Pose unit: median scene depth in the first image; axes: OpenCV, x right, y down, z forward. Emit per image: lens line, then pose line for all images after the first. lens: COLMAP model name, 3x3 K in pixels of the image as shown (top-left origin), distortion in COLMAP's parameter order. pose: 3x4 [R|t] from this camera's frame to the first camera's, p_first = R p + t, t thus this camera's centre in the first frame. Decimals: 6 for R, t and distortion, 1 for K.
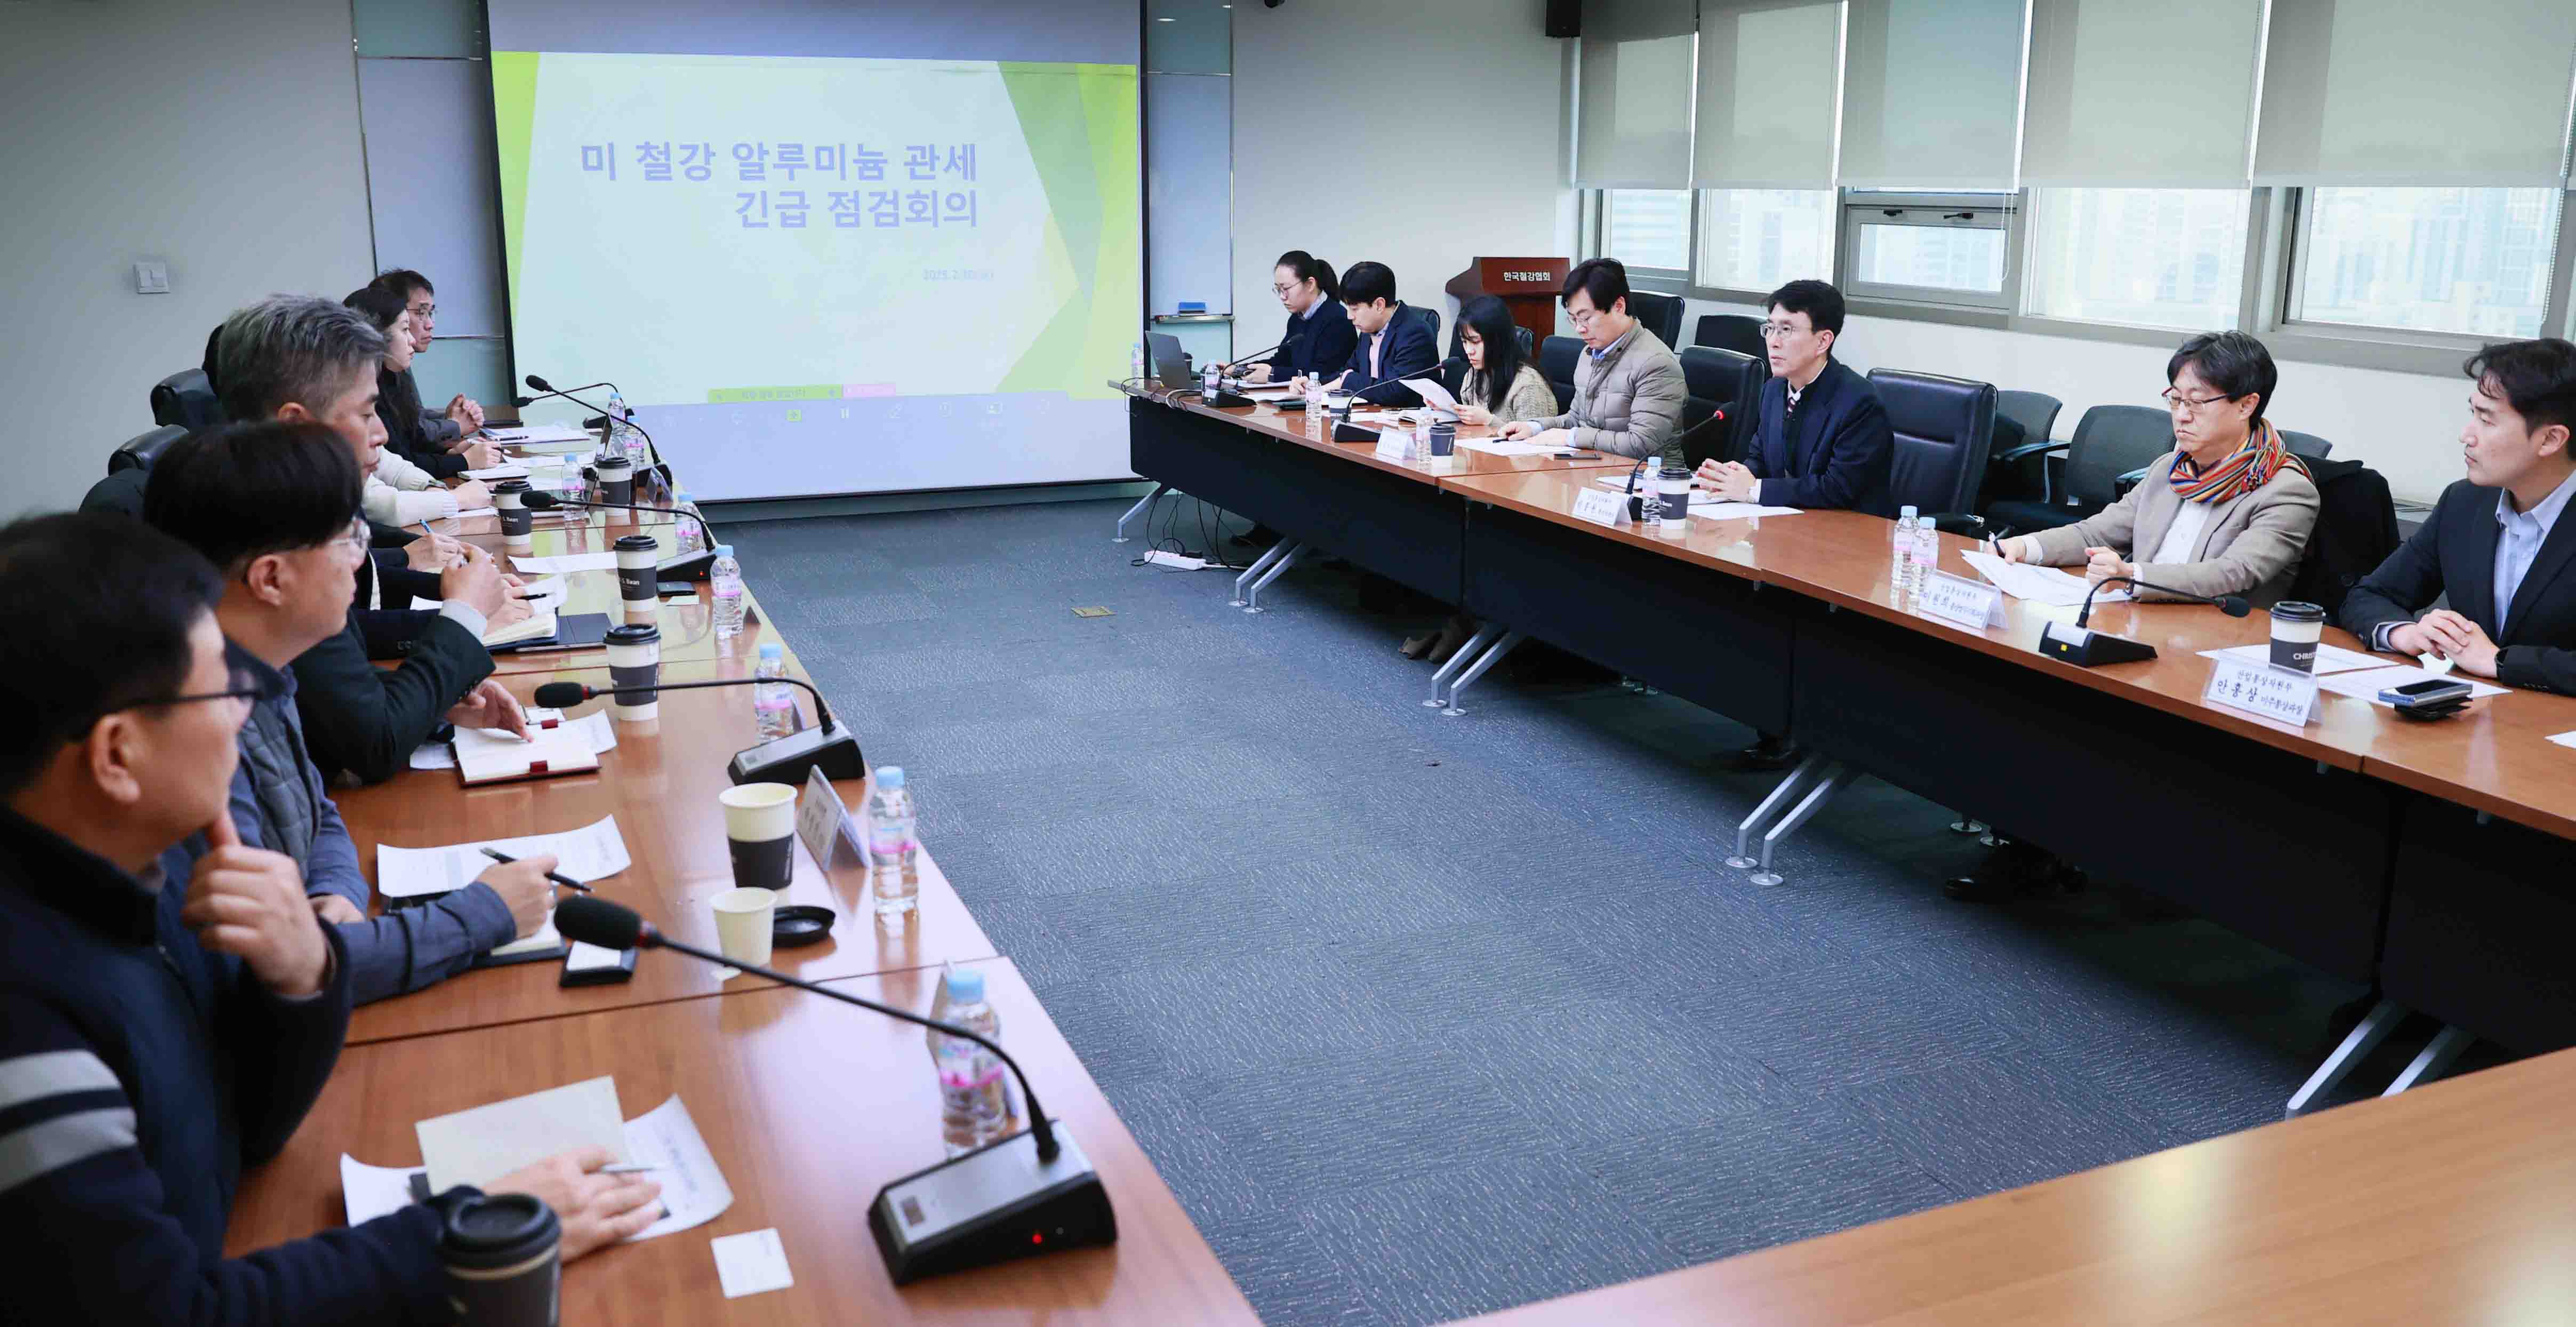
lens RADIAL K [[1960.4, 0, 1288.0], [0, 1960.4, 663.5], [0, 0, 1]] dist [-0.149950, 0.149061]
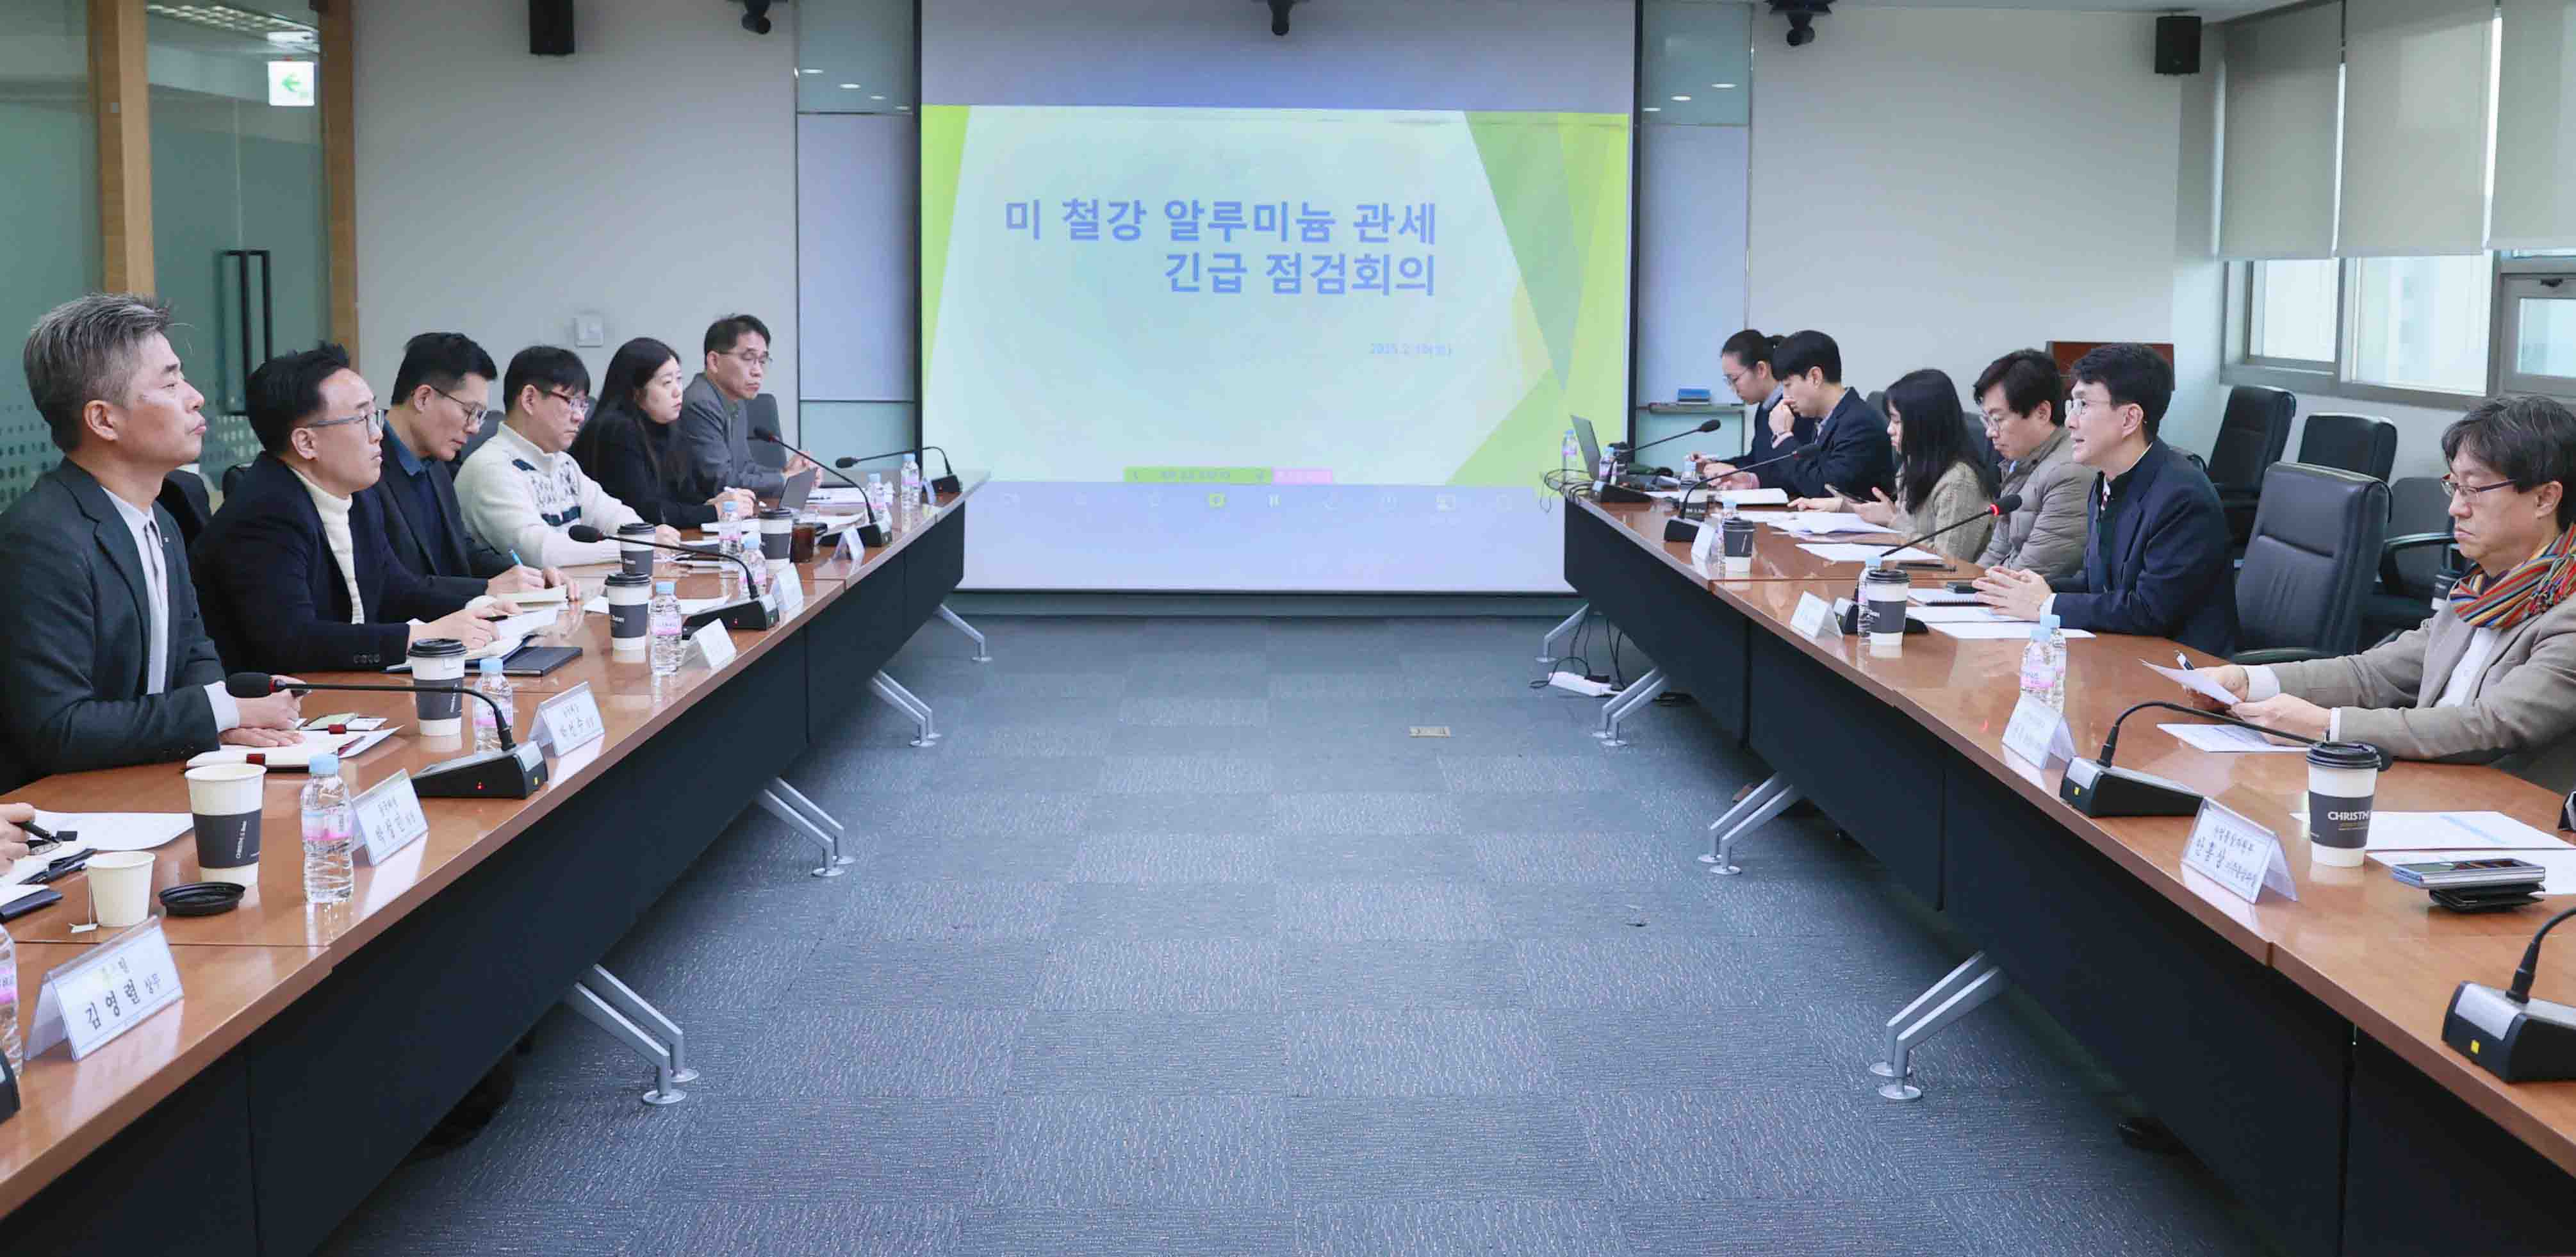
lens RADIAL K [[2336.1, 0, 1291.8], [0, 2336.1, 514.5], [0, 0, 1]] dist [-0.128865, 0.002422]
pose [[0.929461, 0.036825, -0.367077, 0.179066], [-0.087862, 0.988471, -0.123309, 0.009108], [0.358304, 0.146863, 0.921981, 0.017906]]
